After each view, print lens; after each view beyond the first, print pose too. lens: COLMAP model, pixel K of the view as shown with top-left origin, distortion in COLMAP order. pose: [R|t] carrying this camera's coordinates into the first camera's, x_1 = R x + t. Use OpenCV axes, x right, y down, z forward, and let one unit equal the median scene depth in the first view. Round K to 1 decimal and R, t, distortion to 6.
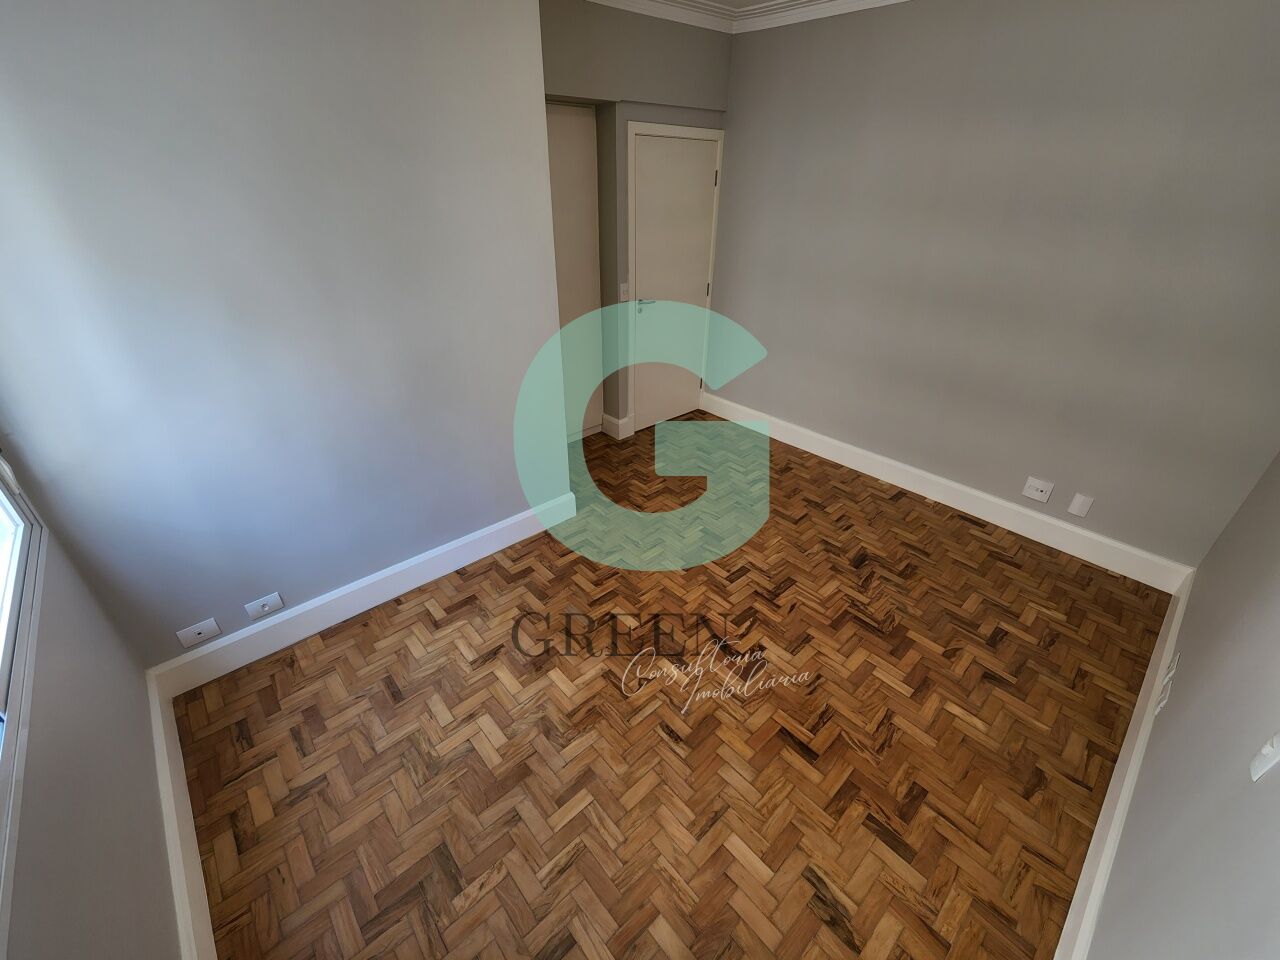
lens RADIAL K [[528.6, 0, 647.6], [0, 528.6, 475.9], [0, 0, 1]] dist [-0.000722, -0.001056]
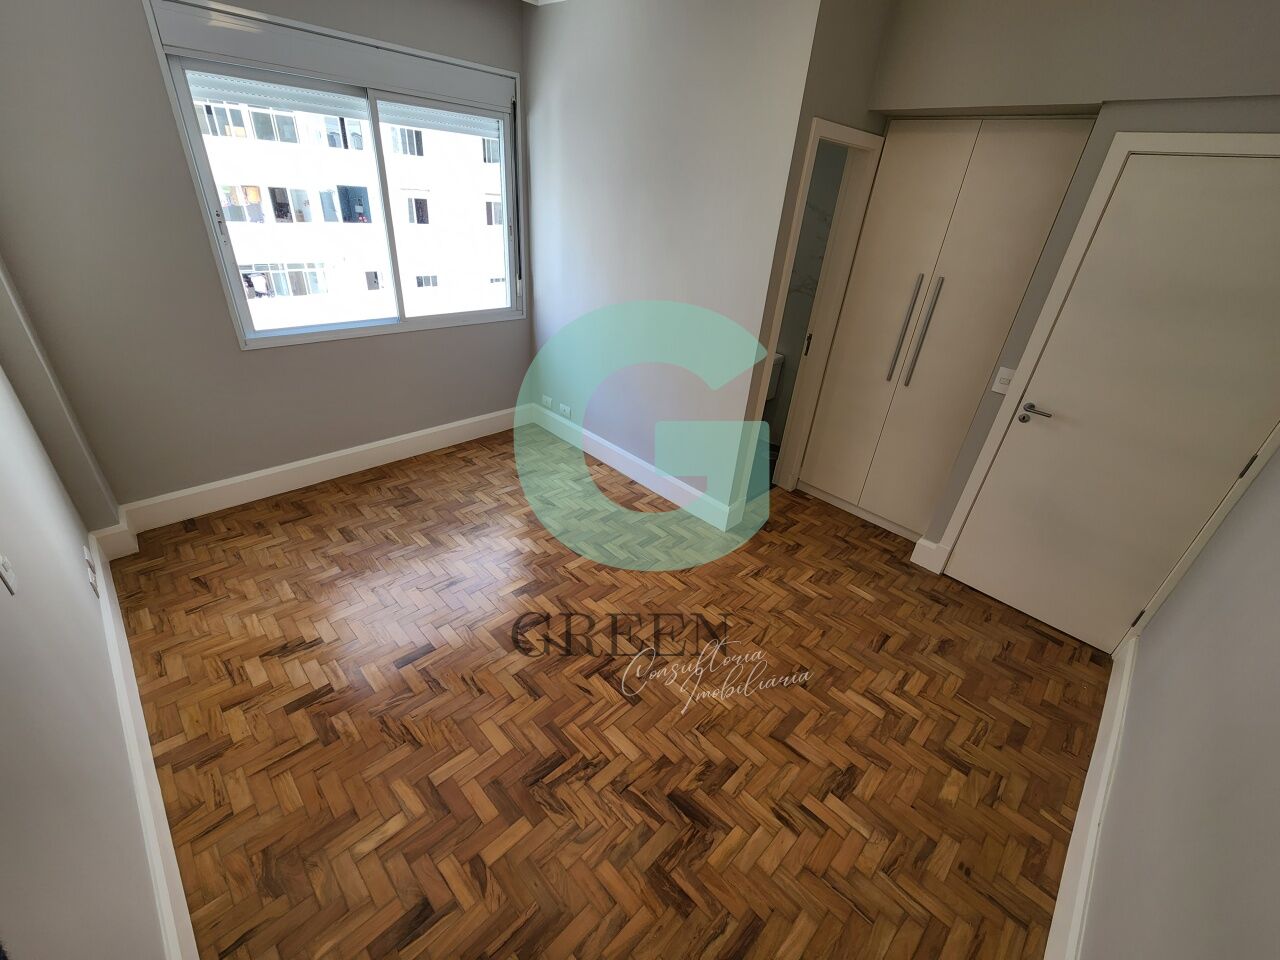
lens RADIAL K [[528.6, 0, 641.2], [0, 528.6, 475.5], [0, 0, 1]] dist [-0.000722, -0.001056]
pose [[0.041601, 0.475945, -0.878490, 0.888004], [-0.563358, 0.737330, 0.372790, -0.372269], [0.825165, 0.479397, 0.298801, 0.703715]]
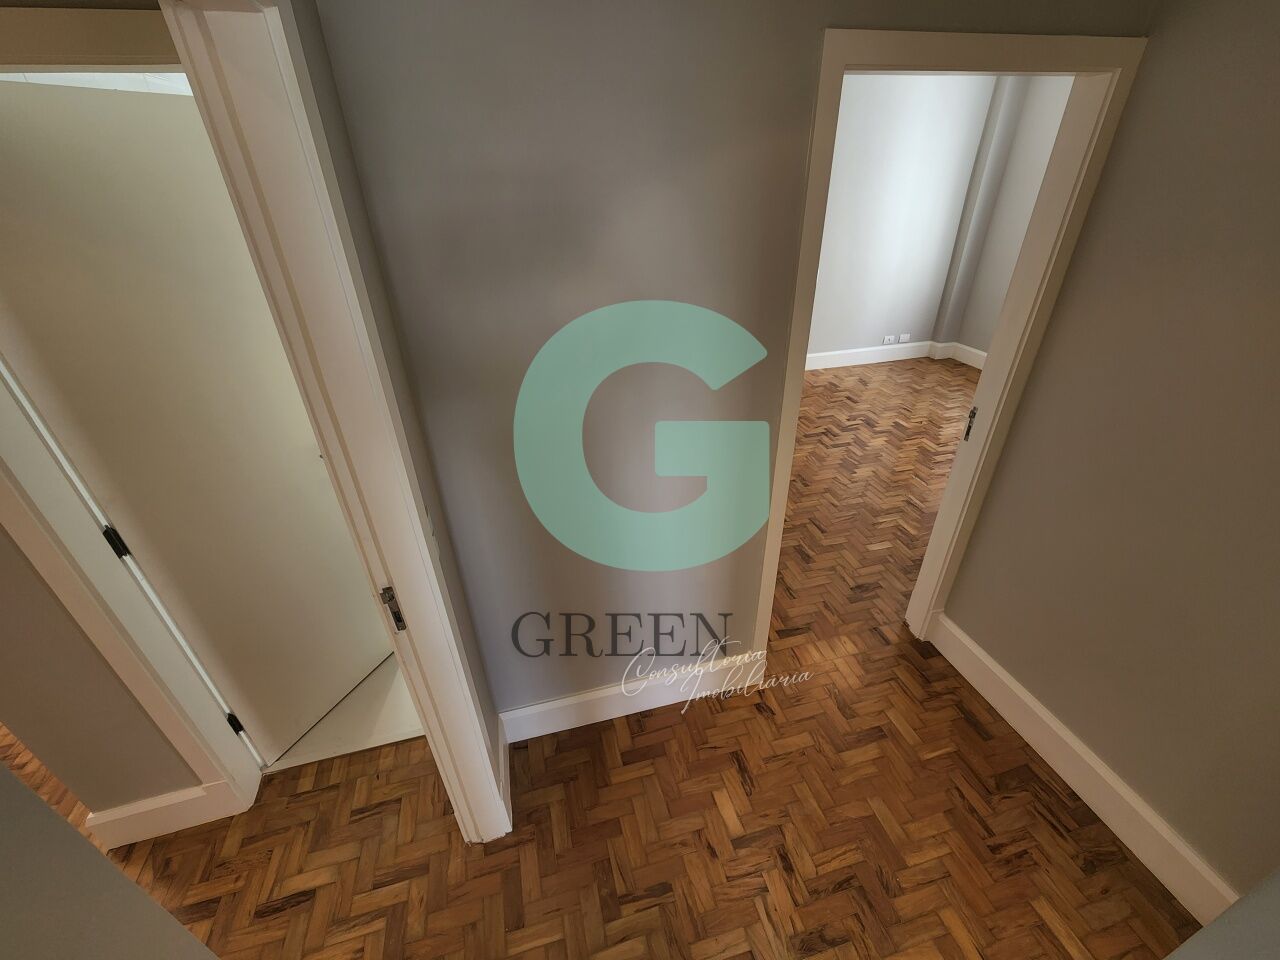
lens RADIAL K [[528.6, 0, 642.4], [0, 528.6, 470.6], [0, 0, 1]] dist [-0.000722, -0.001056]
pose [[-0.883263, -0.226298, 0.410653, 0.048820], [0.244020, 0.526007, 0.814721, -1.232776], [-0.400376, 0.819821, -0.409381, 2.124960]]
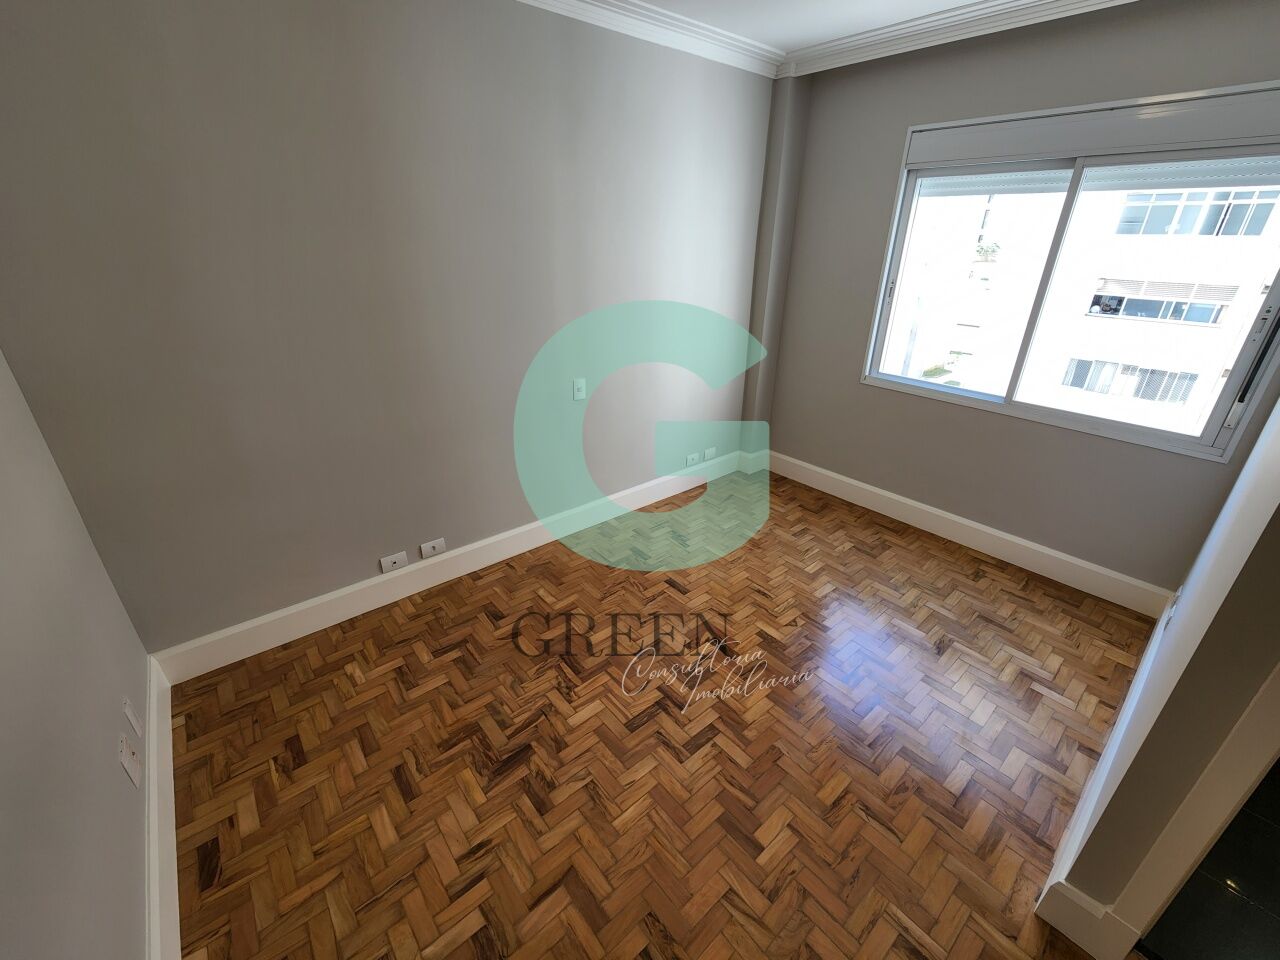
lens RADIAL K [[528.6, 0, 644.6], [0, 528.6, 474.8], [0, 0, 1]] dist [-0.000722, -0.001056]
pose [[-0.998945, -0.040085, 0.022406, 0.281629], [-0.005292, 0.585155, 0.810904, -0.695533], [-0.045616, 0.809930, -0.584750, 1.294266]]
